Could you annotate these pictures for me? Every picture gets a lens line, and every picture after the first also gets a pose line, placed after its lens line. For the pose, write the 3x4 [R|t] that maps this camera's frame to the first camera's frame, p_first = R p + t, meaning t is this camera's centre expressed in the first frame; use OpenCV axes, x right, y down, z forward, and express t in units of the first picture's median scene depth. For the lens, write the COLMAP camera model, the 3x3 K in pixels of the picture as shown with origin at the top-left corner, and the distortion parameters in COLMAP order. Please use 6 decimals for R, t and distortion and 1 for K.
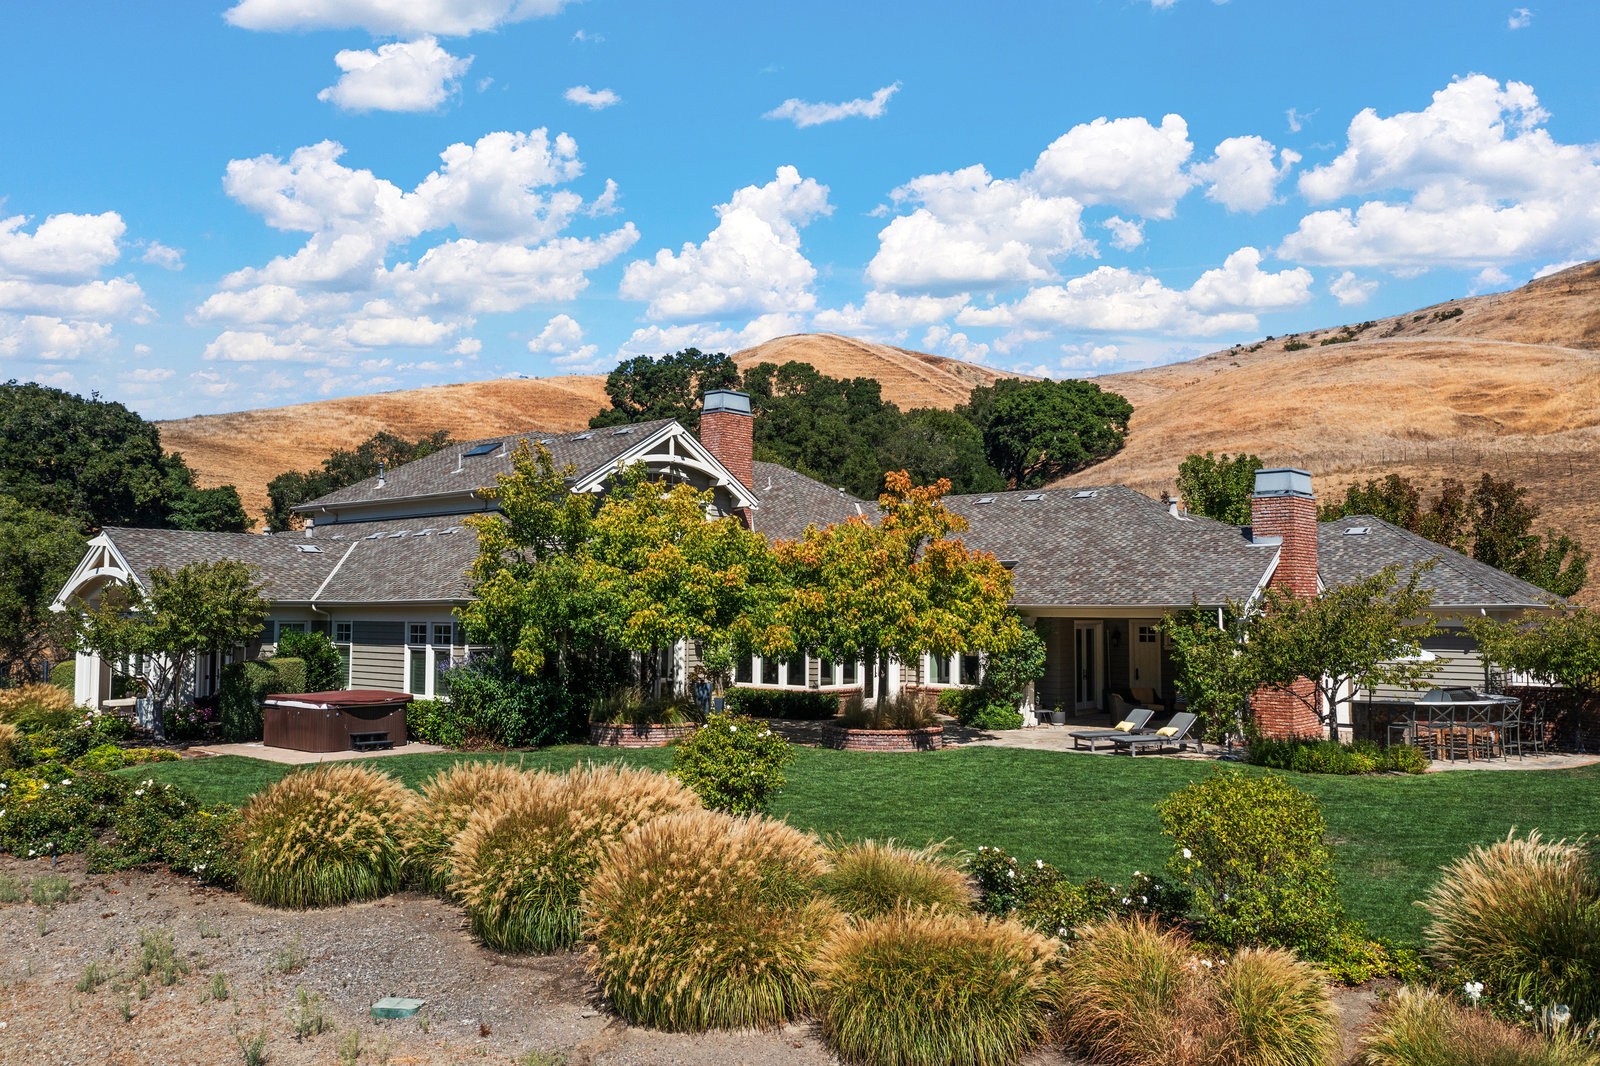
lens RADIAL K [[1243.0, 0, 800.0], [0, 1243.0, 533.0], [0, 0, 1]] dist [-0.007443, 0.000680]
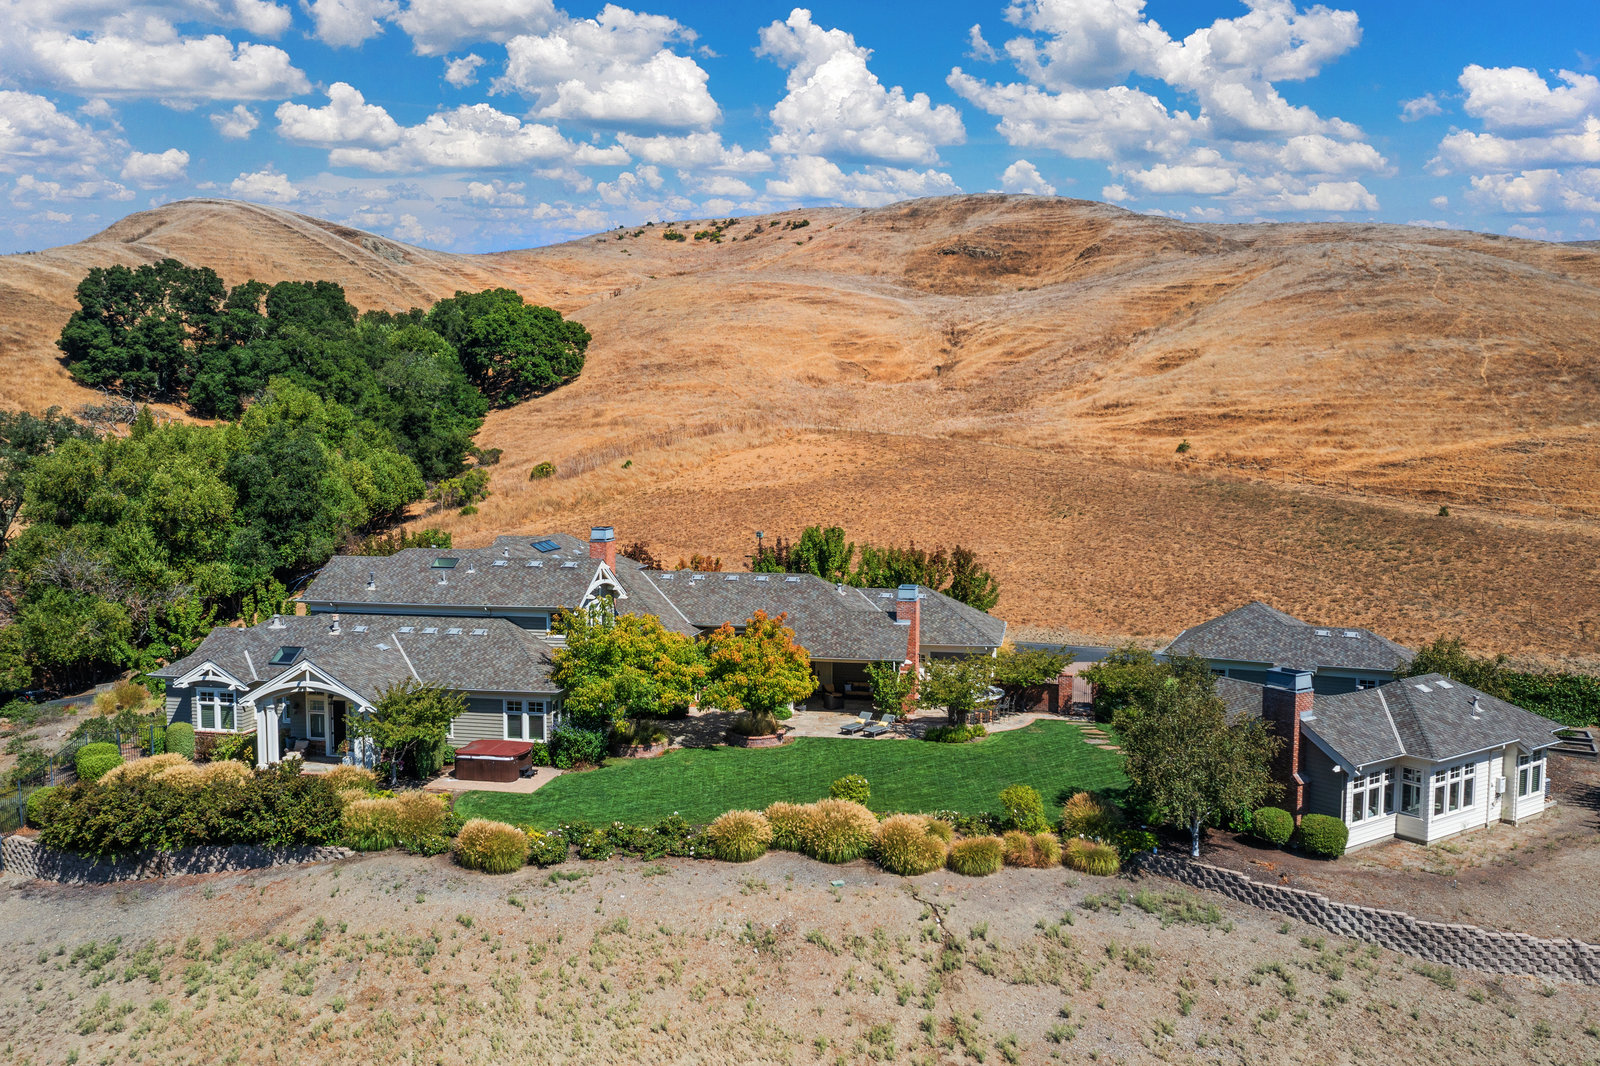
lens RADIAL K [[1231.8, 0, 798.6], [0, 1231.8, 491.9], [0, 0, 1]] dist [-0.014091, 0.004270]
pose [[0.875298, -0.014830, 0.483357, -0.122643], [-0.030073, 0.995926, 0.085015, -0.059991], [-0.482649, -0.088949, 0.871285, -0.111446]]
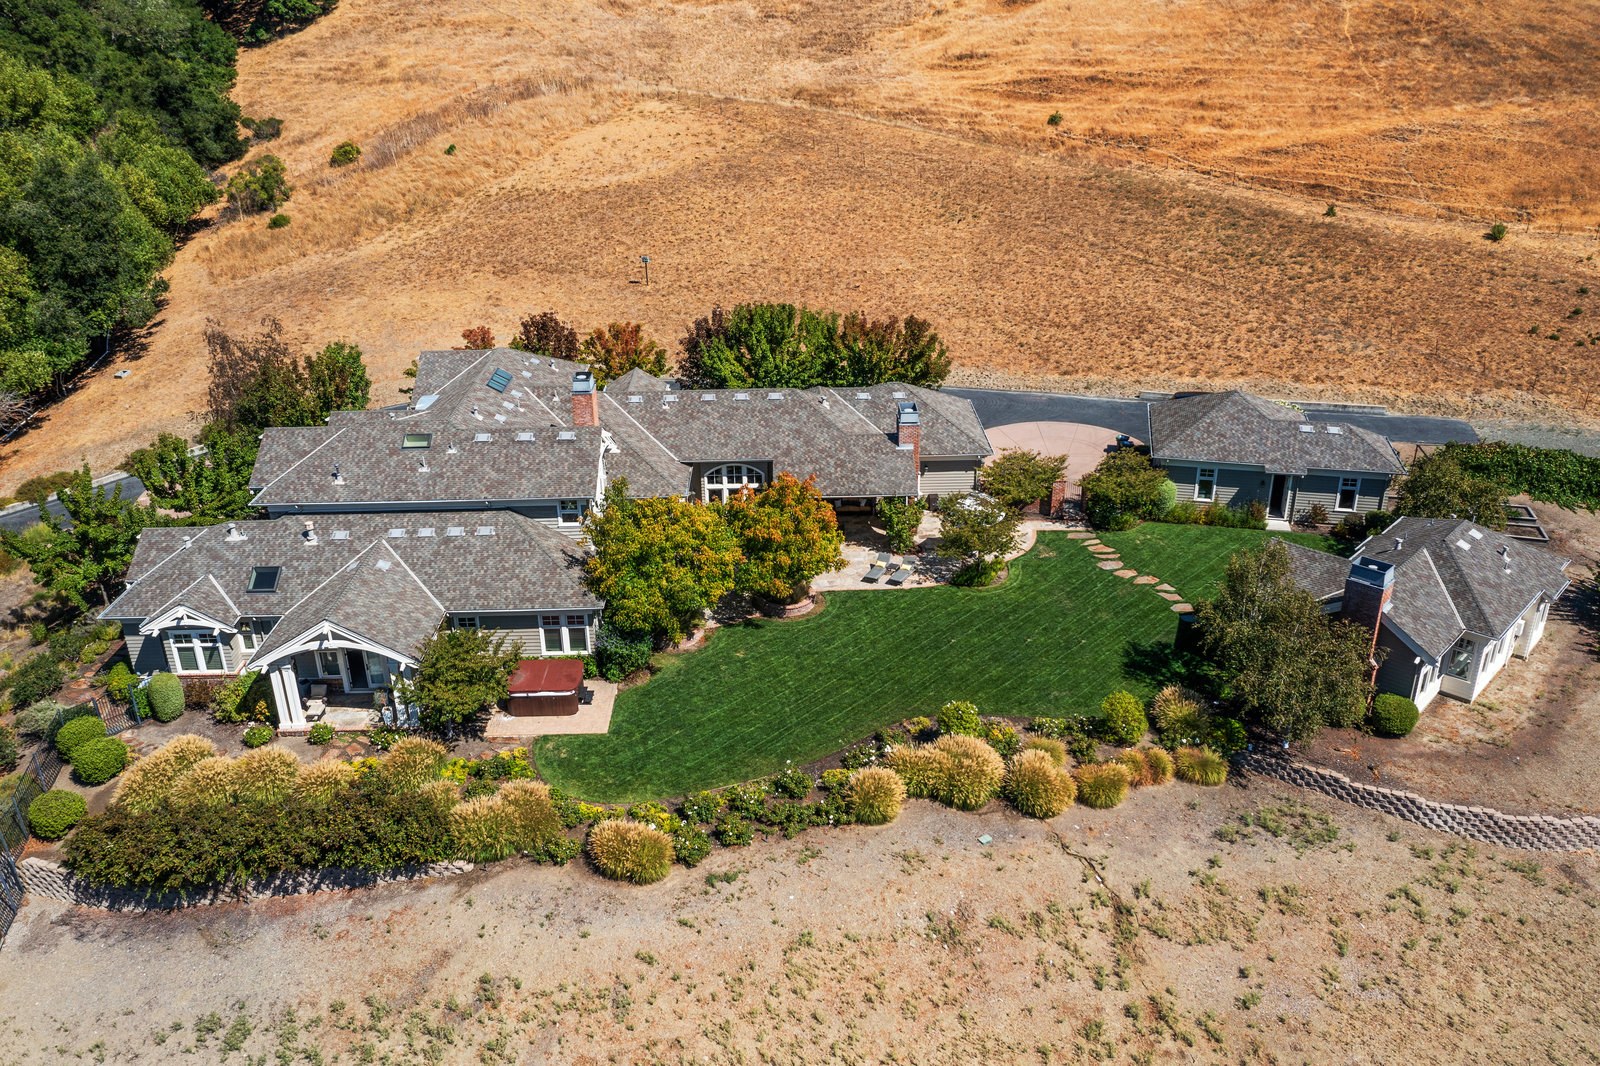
lens RADIAL K [[1231.8, 0, 798.6], [0, 1231.8, 491.9], [0, 0, 1]] dist [-0.014091, 0.004270]
pose [[0.759908, -0.249603, 0.600198, -0.152501], [-0.022376, 0.912747, 0.407913, -0.115171], [-0.649645, -0.323407, 0.688019, -0.044956]]
